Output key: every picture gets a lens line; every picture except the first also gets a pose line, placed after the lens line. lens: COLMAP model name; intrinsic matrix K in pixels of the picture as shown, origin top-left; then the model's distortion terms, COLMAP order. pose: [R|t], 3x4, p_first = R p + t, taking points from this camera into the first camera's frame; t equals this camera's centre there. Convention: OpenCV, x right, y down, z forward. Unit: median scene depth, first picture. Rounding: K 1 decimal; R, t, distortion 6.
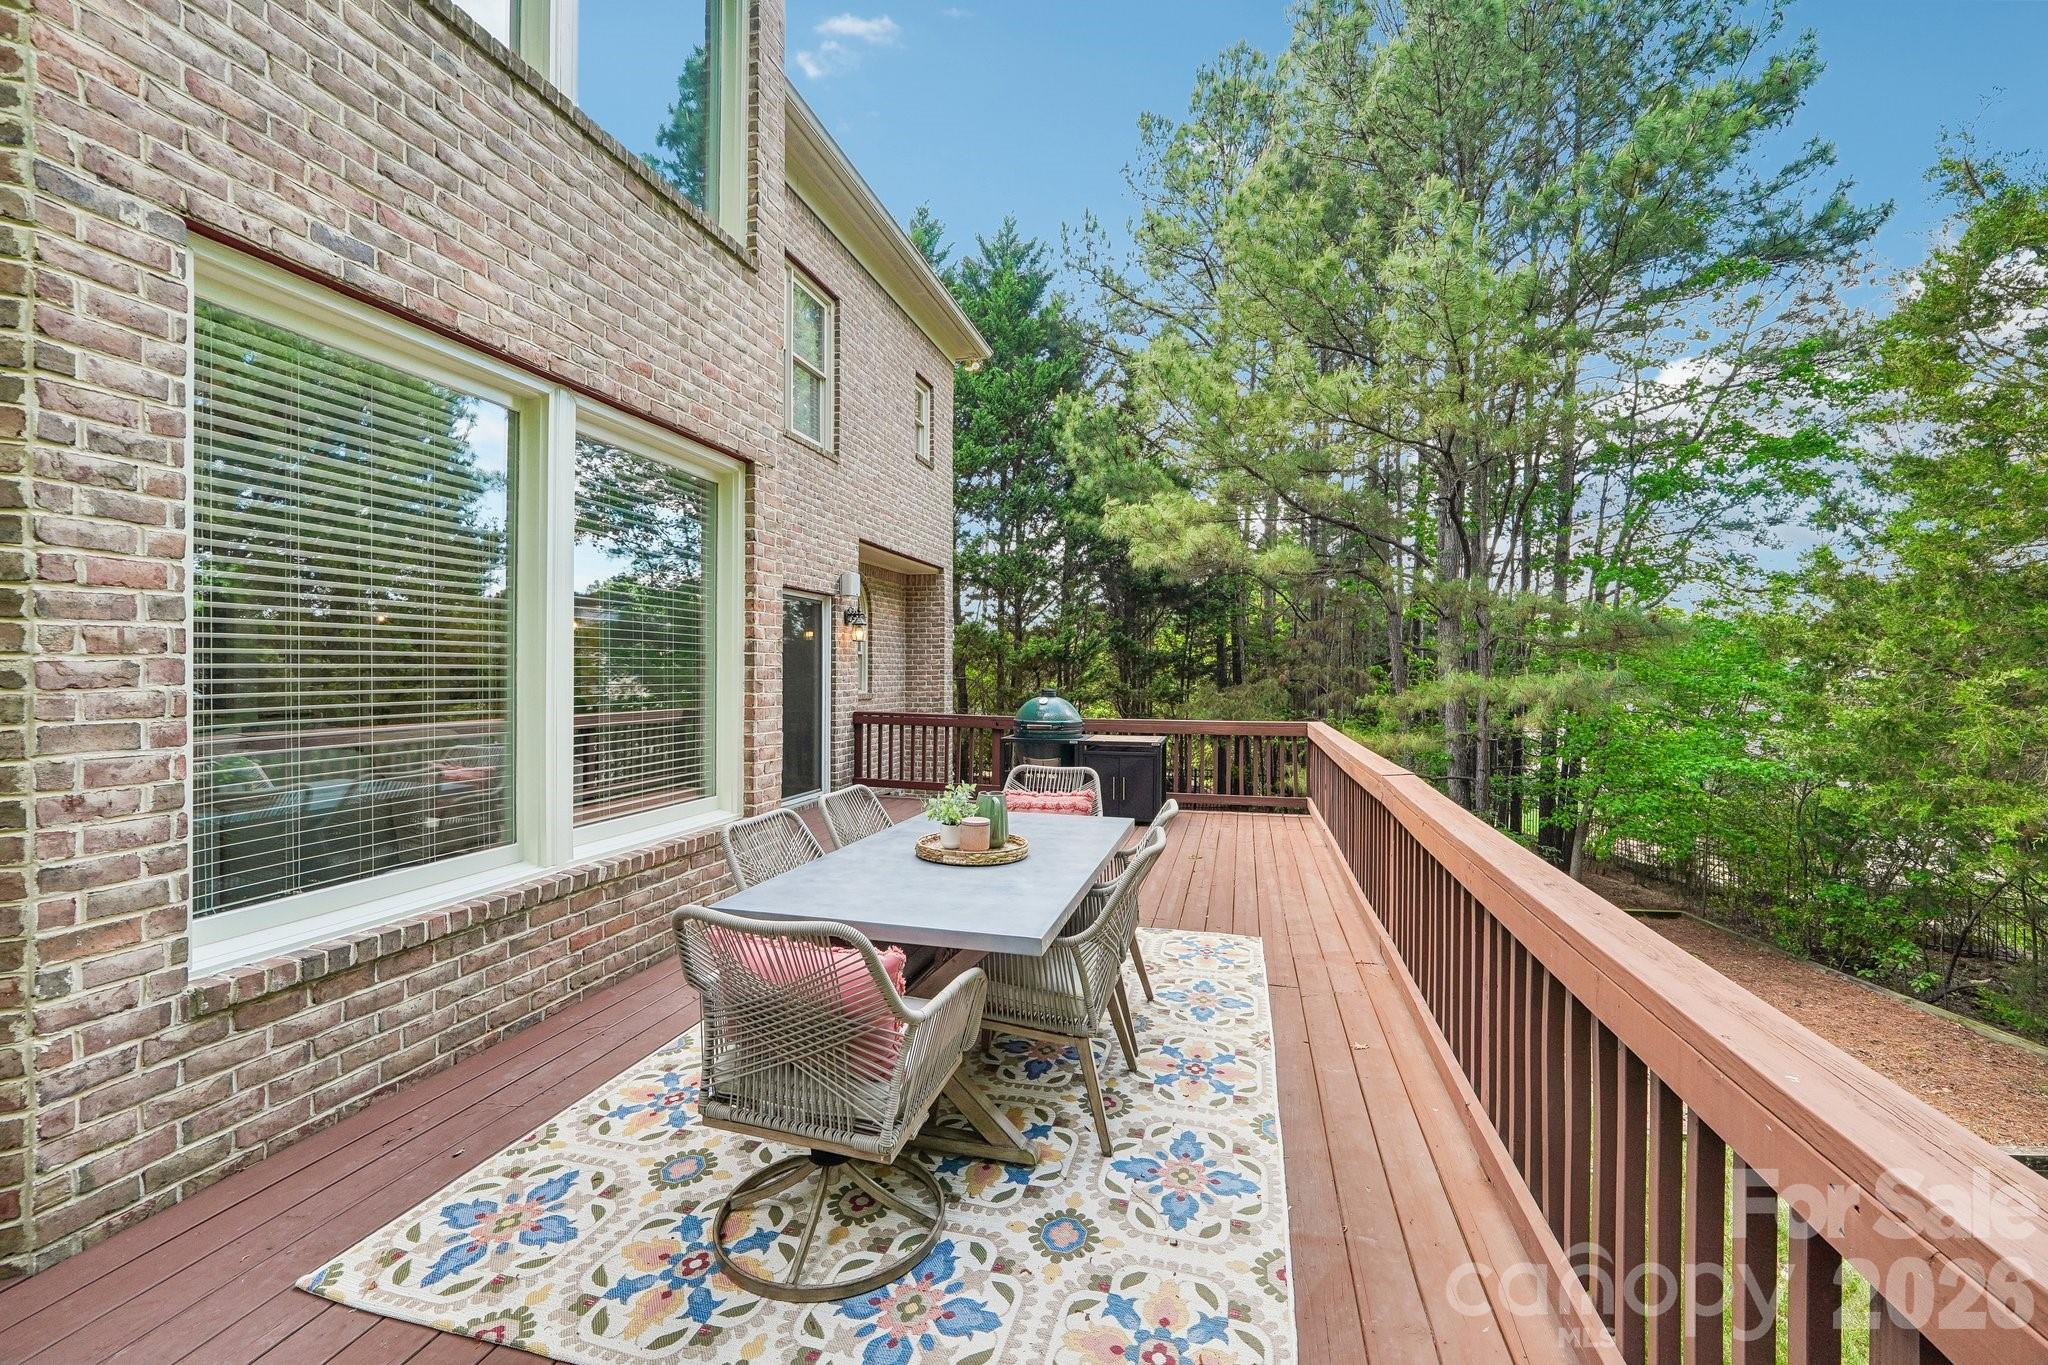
lens RADIAL K [[844.4, 0, 1032.3], [0, 844.4, 674.4], [0, 0, 1]] dist [-0.004398, 0.000722]
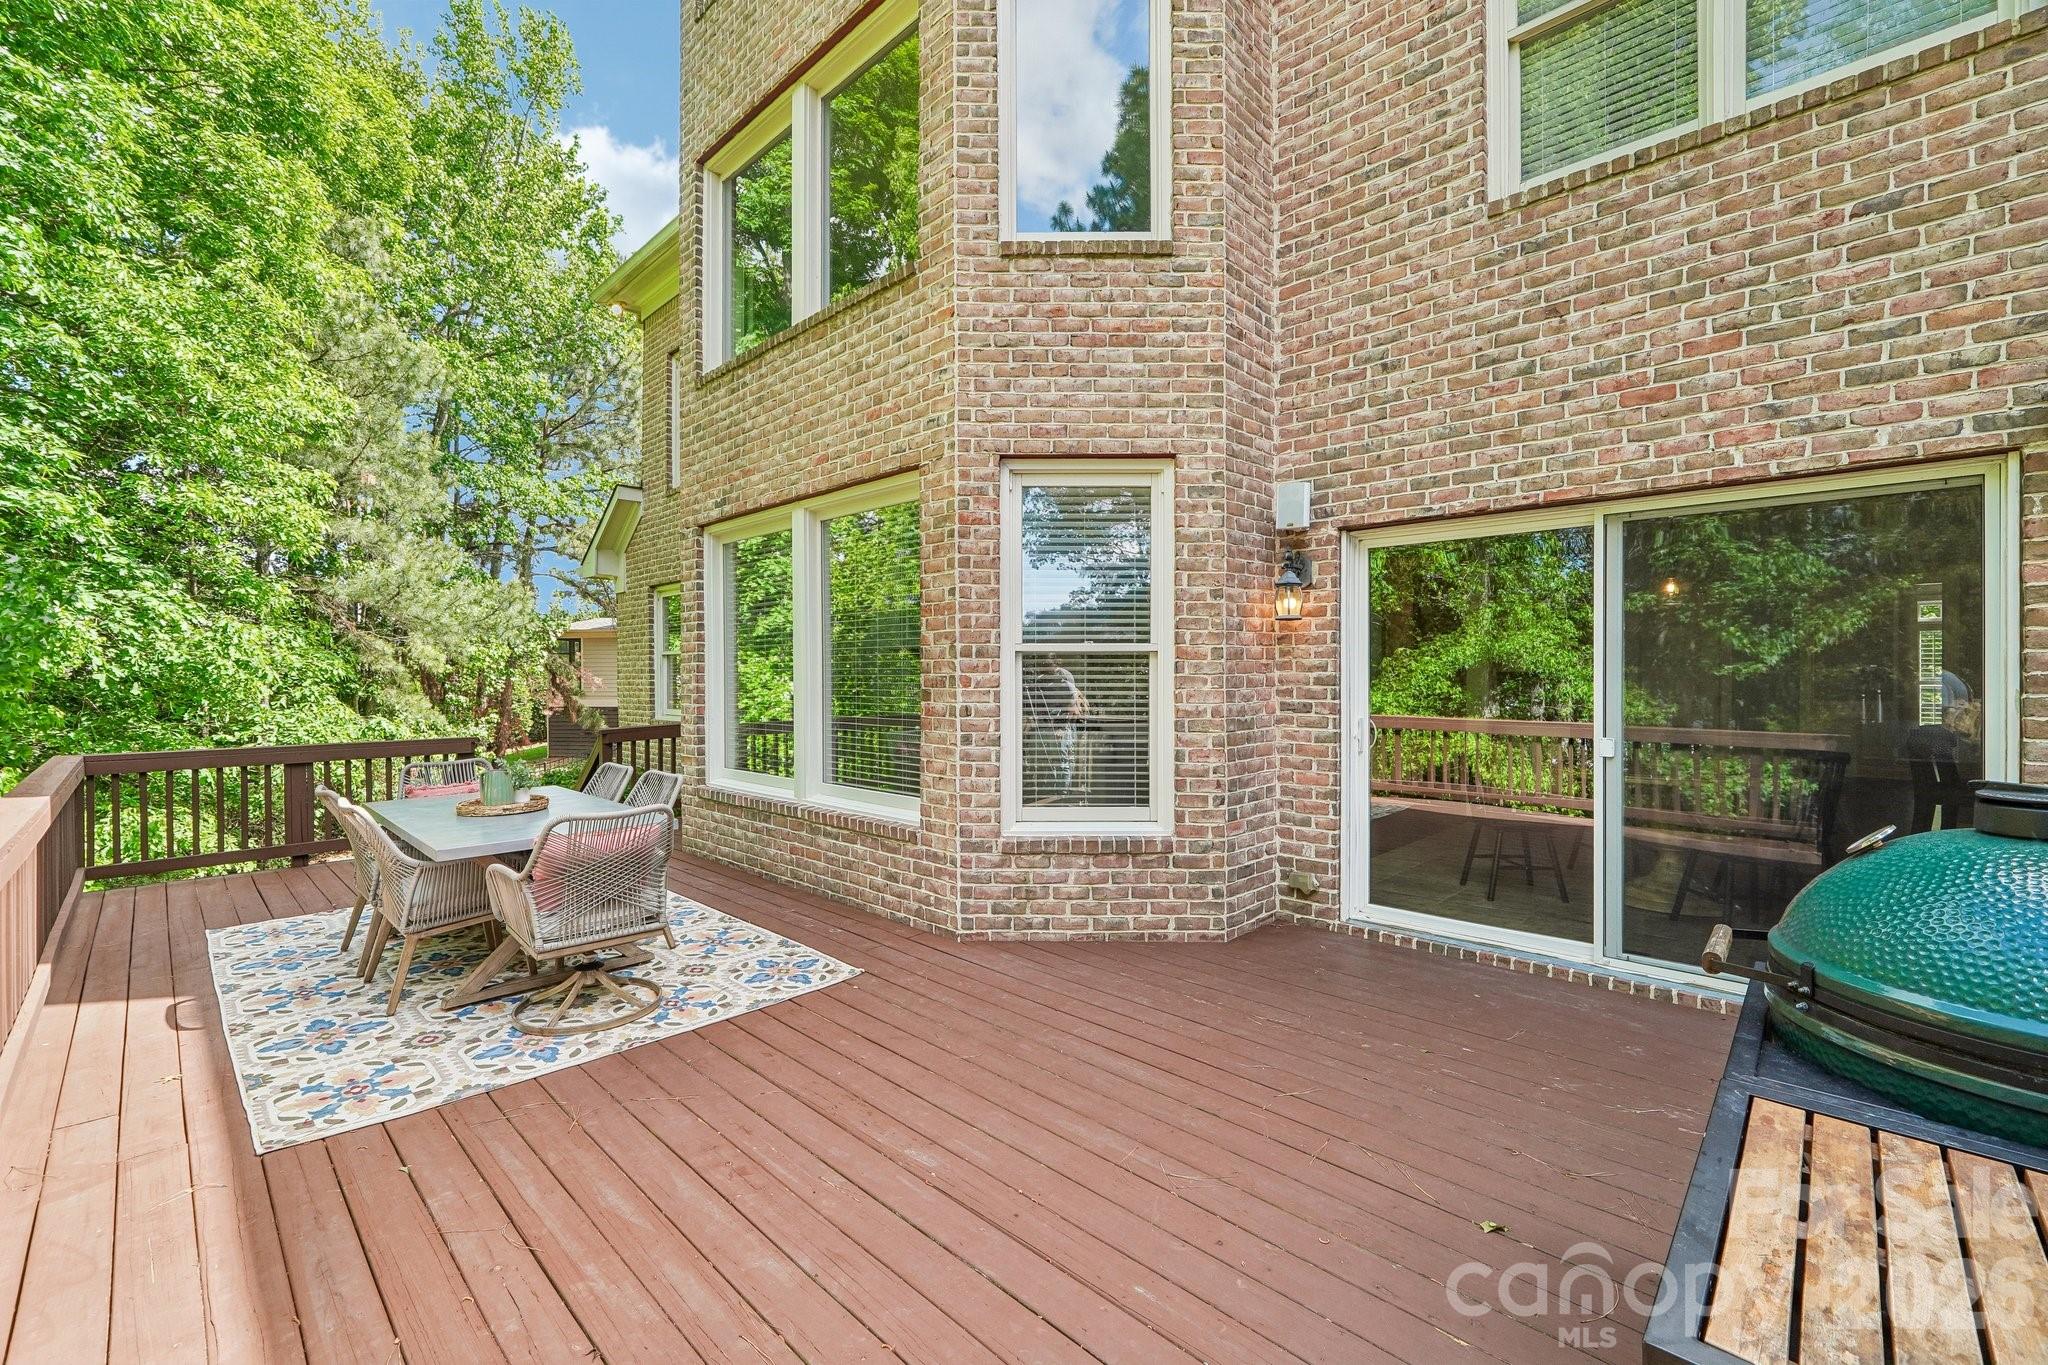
lens RADIAL K [[844.4, 0, 1027.9], [0, 844.4, 678.9], [0, 0, 1]] dist [-0.004398, 0.000722]
pose [[-0.497053, 0.014042, -0.867607, 0.603271], [0.001329, 0.999880, 0.015421, -0.024115], [0.867719, 0.006512, -0.497012, 2.080643]]
